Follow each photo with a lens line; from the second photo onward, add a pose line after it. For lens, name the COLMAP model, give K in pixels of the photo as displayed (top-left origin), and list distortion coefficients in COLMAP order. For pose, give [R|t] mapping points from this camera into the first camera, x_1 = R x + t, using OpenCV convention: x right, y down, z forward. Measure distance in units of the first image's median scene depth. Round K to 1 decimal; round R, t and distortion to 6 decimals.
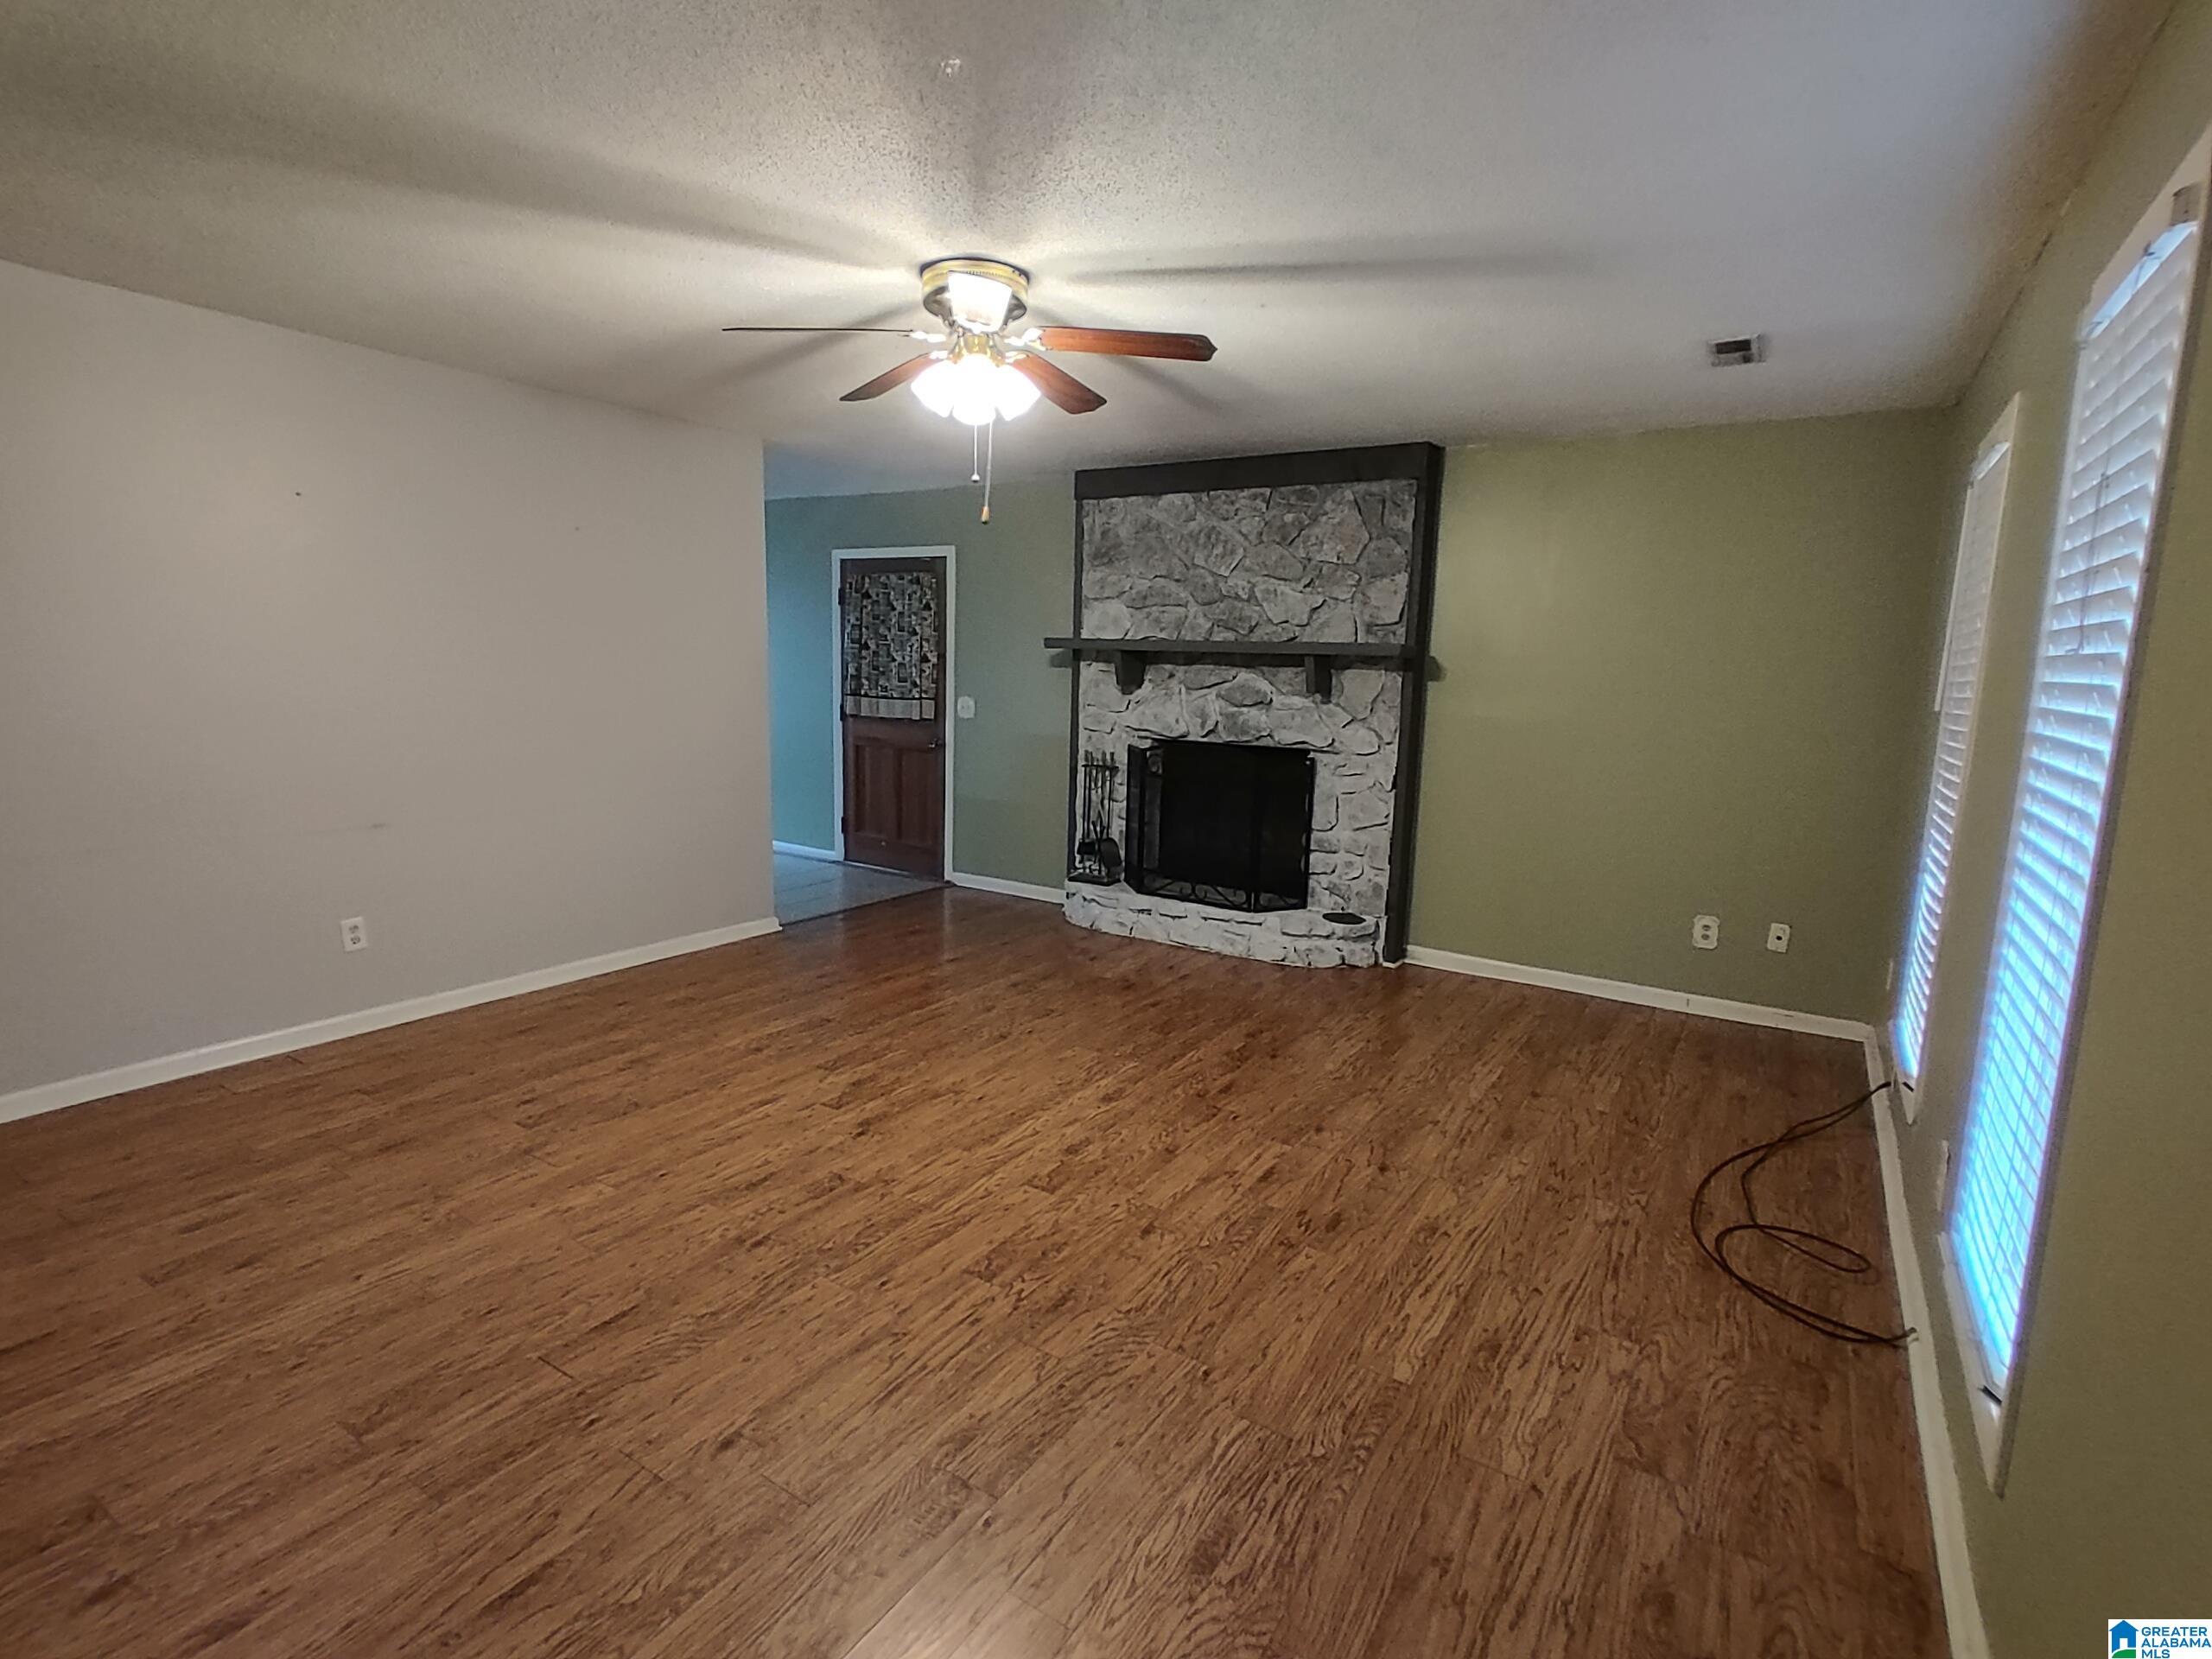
lens RADIAL K [[1081.1, 0, 1105.7], [0, 1081.1, 826.4], [0, 0, 1]] dist [0.004356, -0.000321]
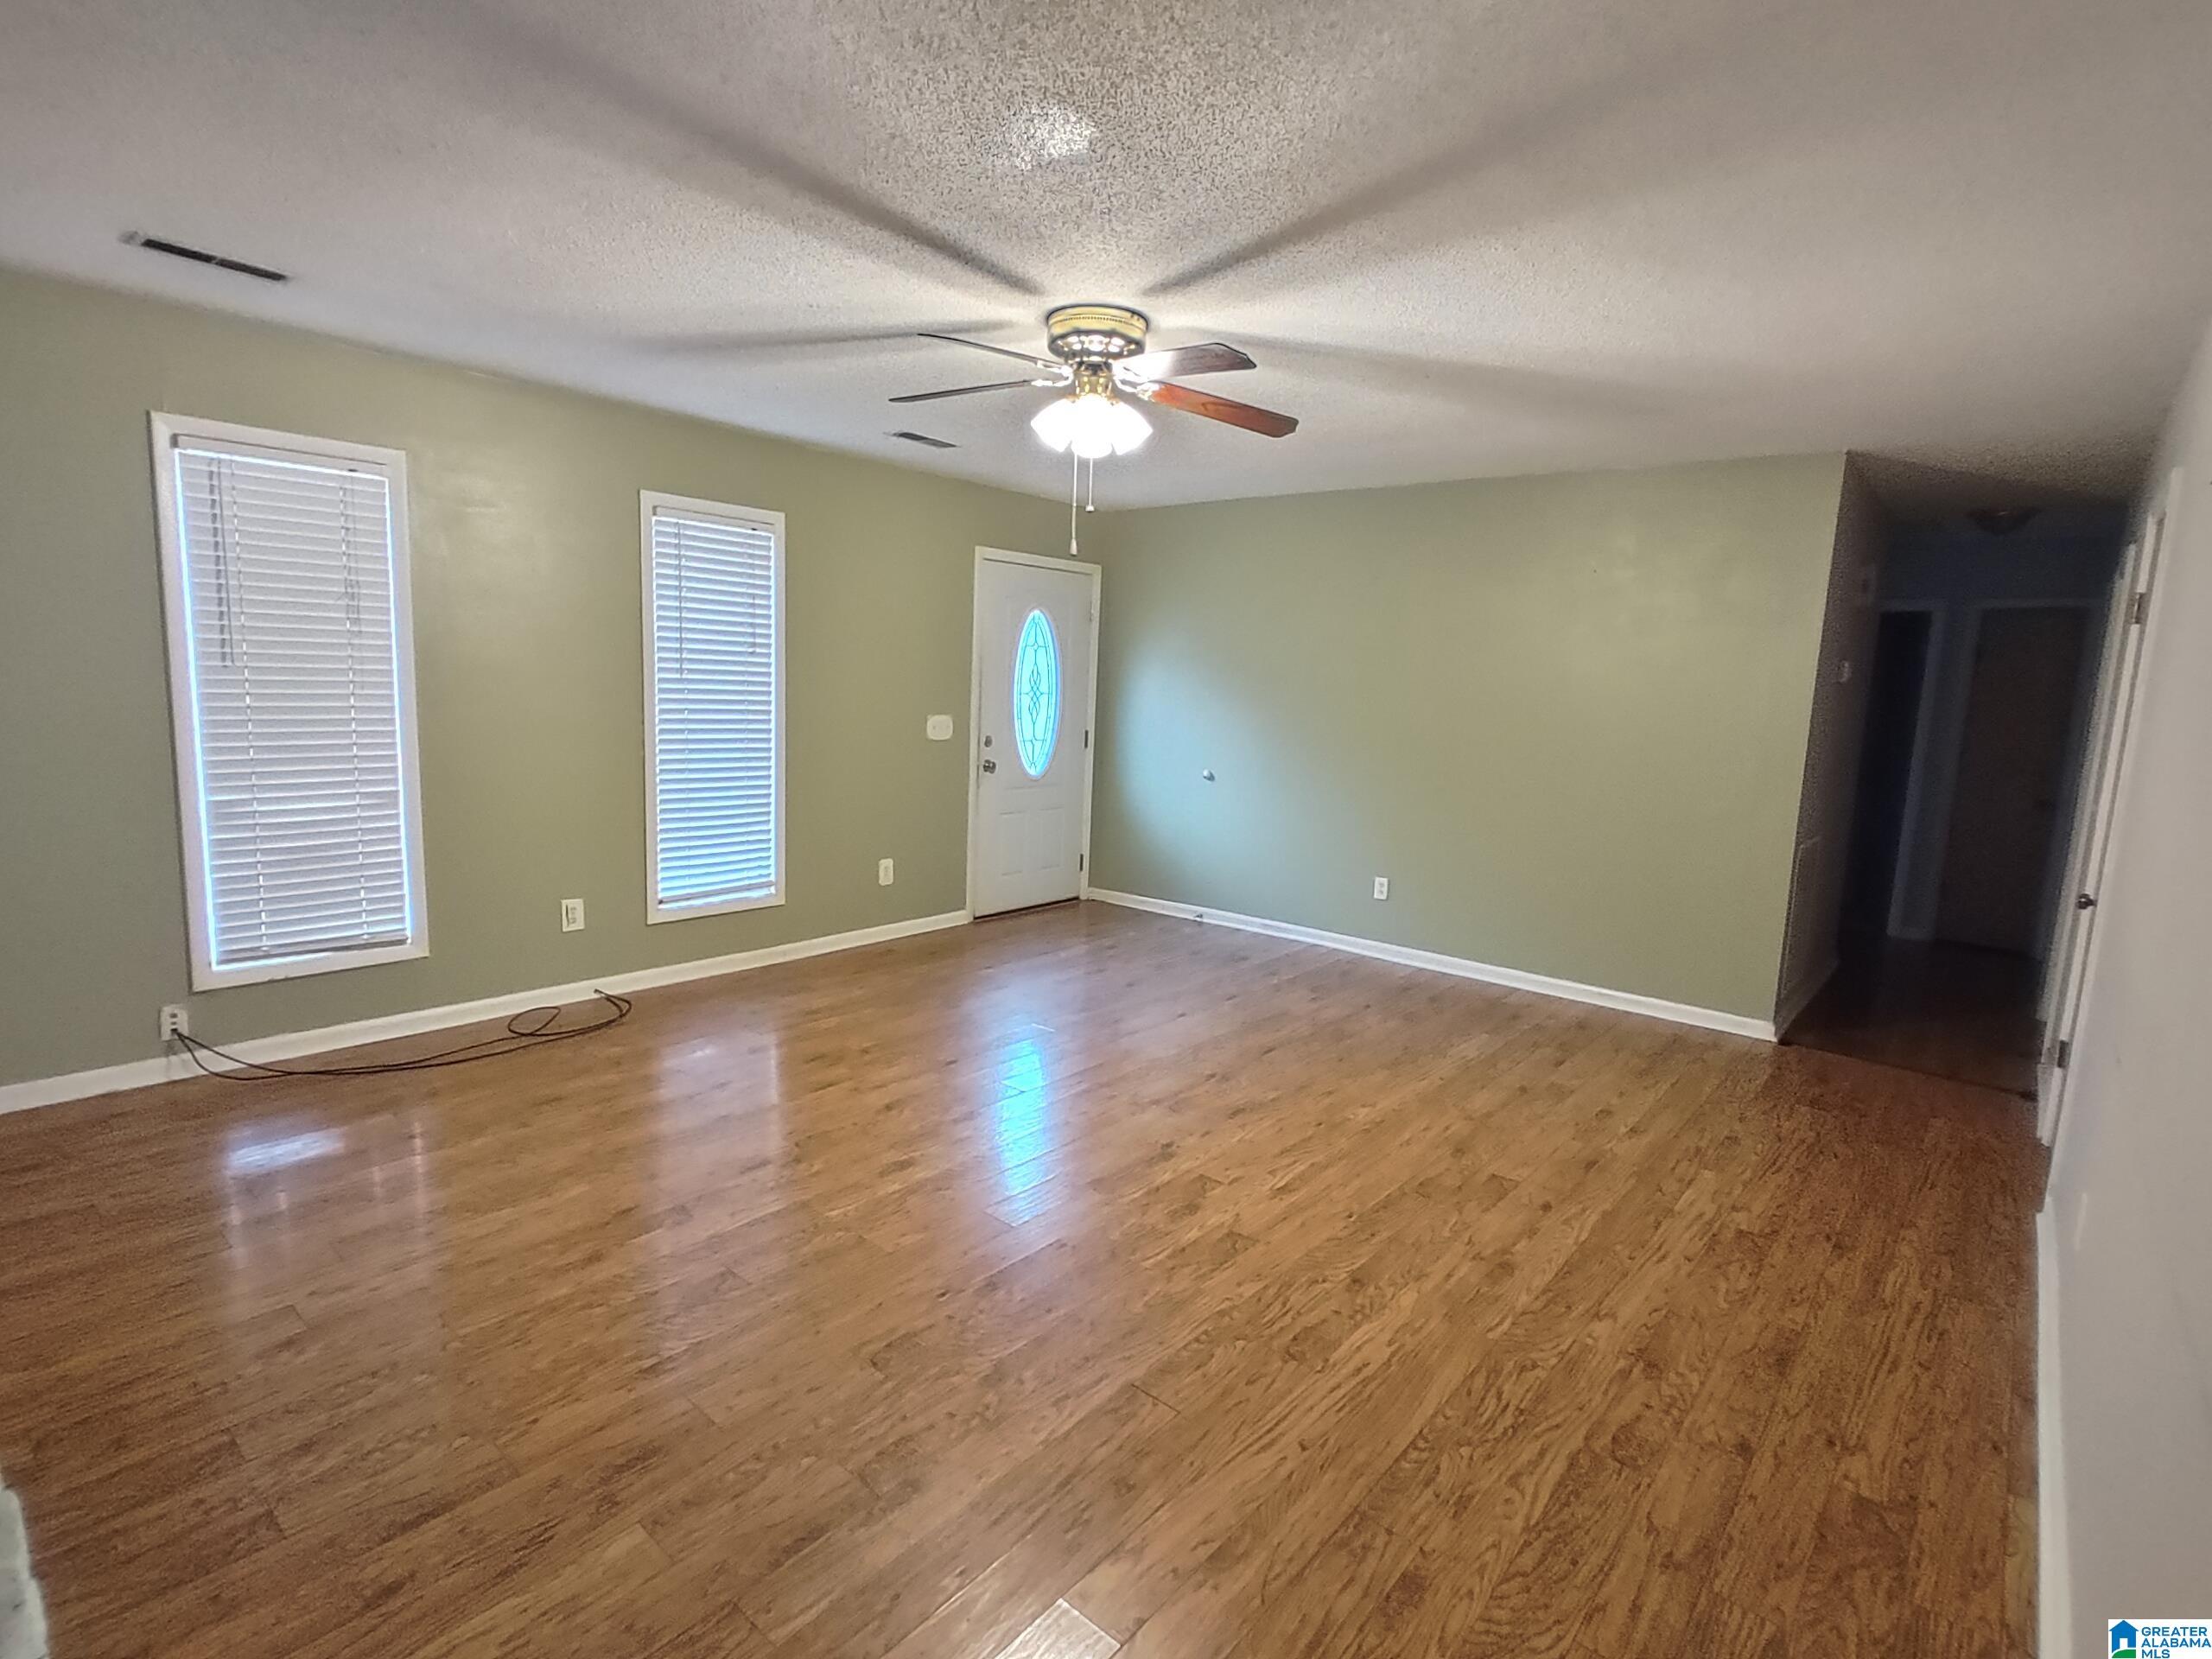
lens RADIAL K [[1081.1, 0, 1106.3], [0, 1081.1, 830.7], [0, 0, 1]] dist [0.004356, -0.000321]
pose [[-0.987719, -0.088545, 0.128724, -0.264960], [-0.047535, 0.955152, 0.292274, -0.291042], [-0.148831, 0.282566, -0.947632, 1.836436]]
